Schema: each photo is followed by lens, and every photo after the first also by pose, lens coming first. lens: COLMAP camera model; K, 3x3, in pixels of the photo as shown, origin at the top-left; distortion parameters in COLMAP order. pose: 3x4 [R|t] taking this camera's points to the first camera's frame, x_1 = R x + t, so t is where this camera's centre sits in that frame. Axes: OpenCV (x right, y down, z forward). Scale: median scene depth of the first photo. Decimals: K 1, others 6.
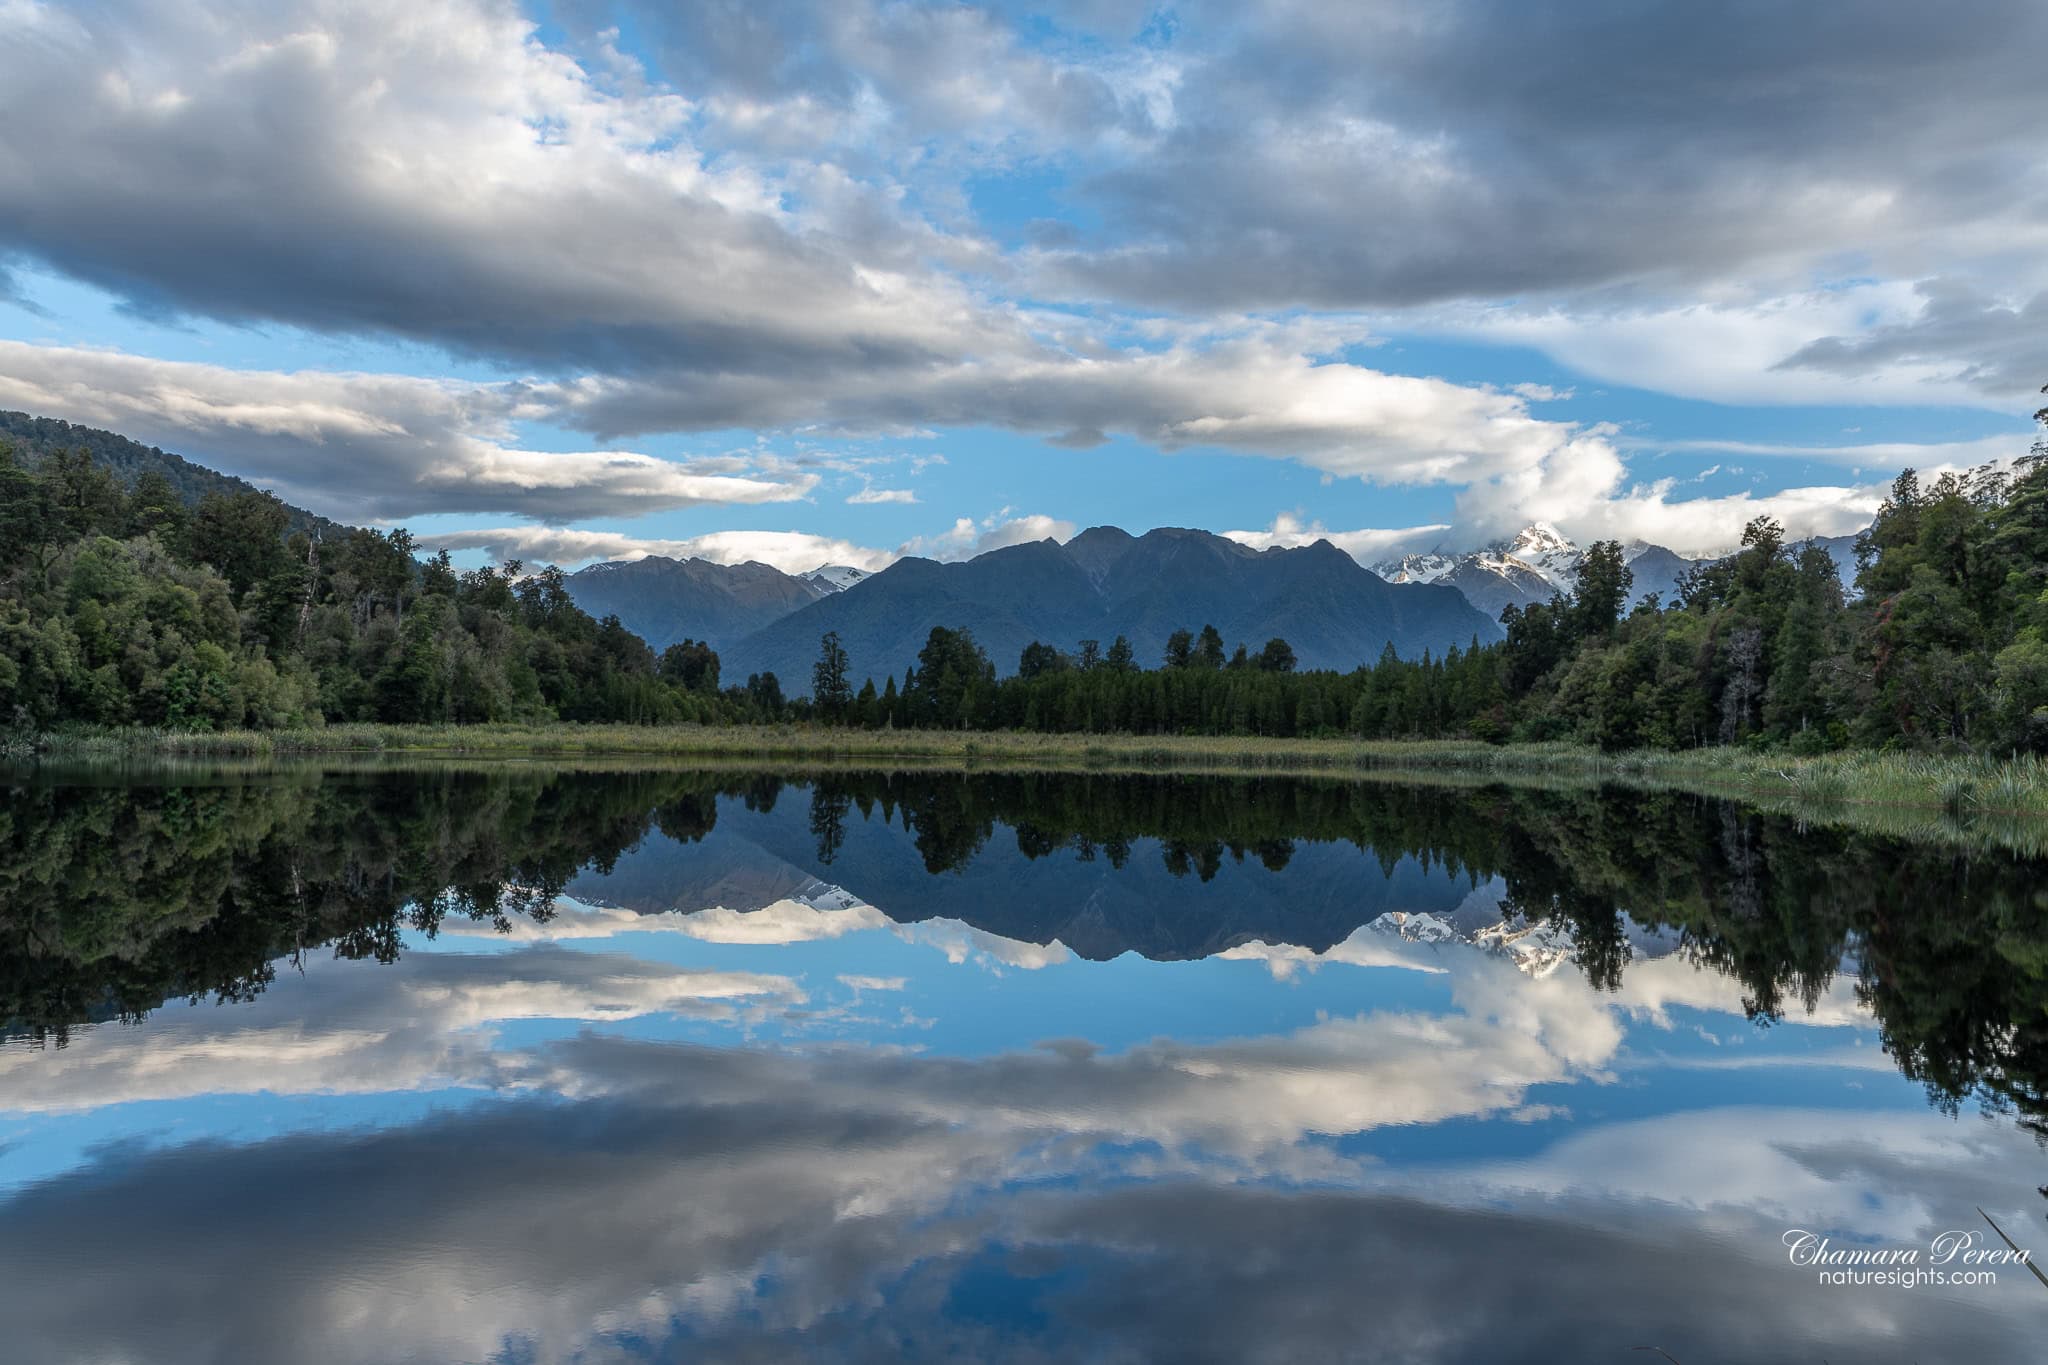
lens RADIAL K [[1504.8, 0, 1024.0], [0, 1504.8, 682.5], [0, 0, 1]] dist [0.007565, -0.000689]
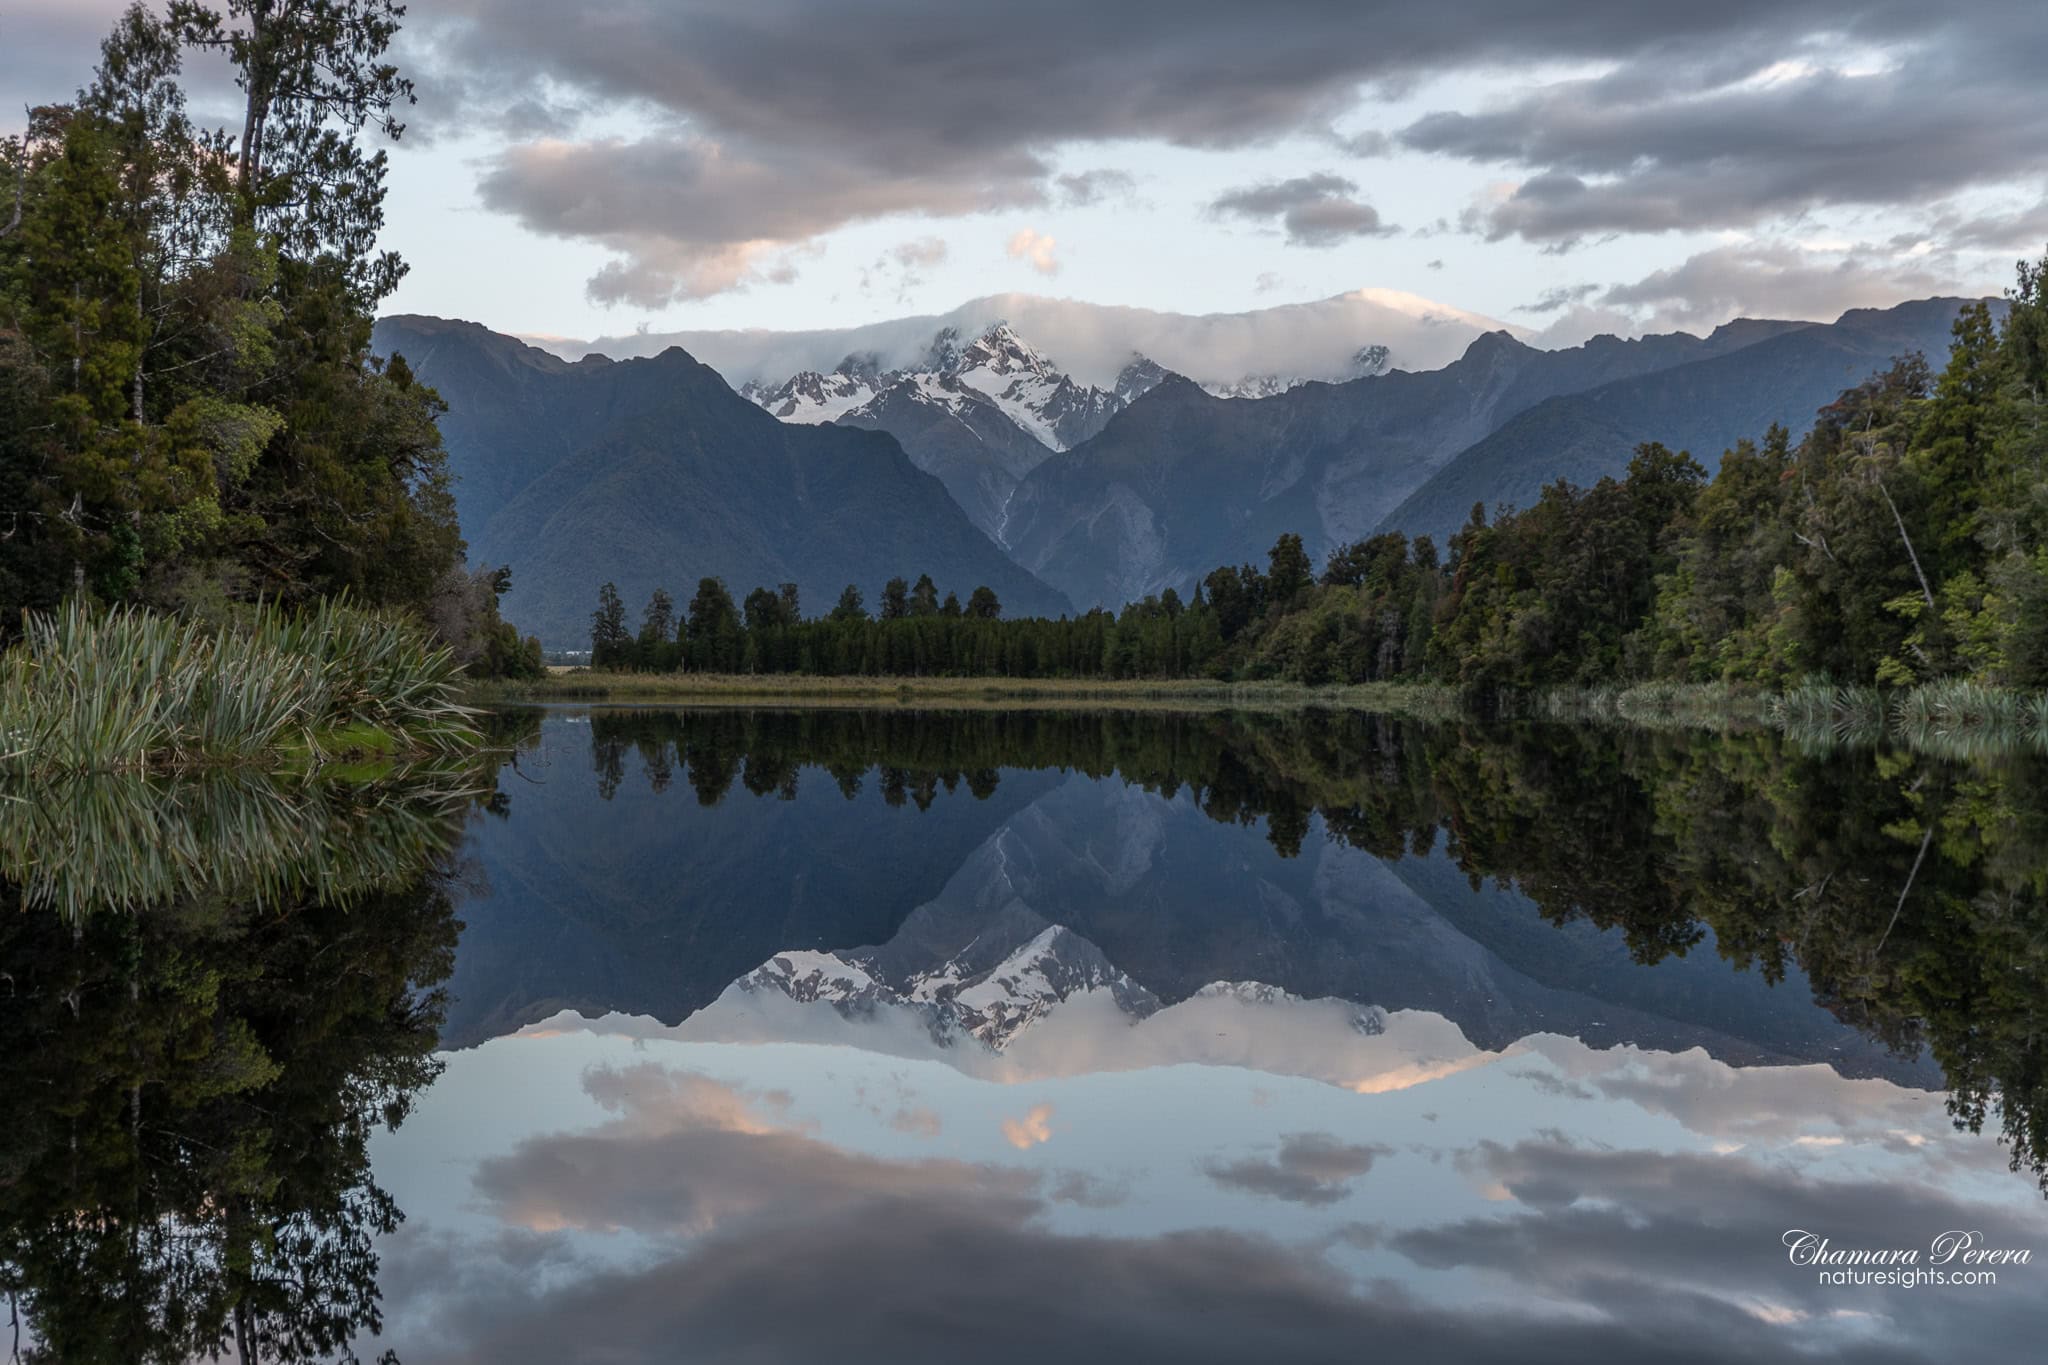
lens RADIAL K [[5577.6, 0, 1024.0], [0, 5577.6, 682.5], [0, 0, 1]] dist [-0.011757, 0.007666]
pose [[0.908201, -0.010577, 0.418401, -2.144636], [-0.006407, 0.999212, 0.039168, -0.169791], [-0.418485, -0.038253, 0.907418, -3.843189]]
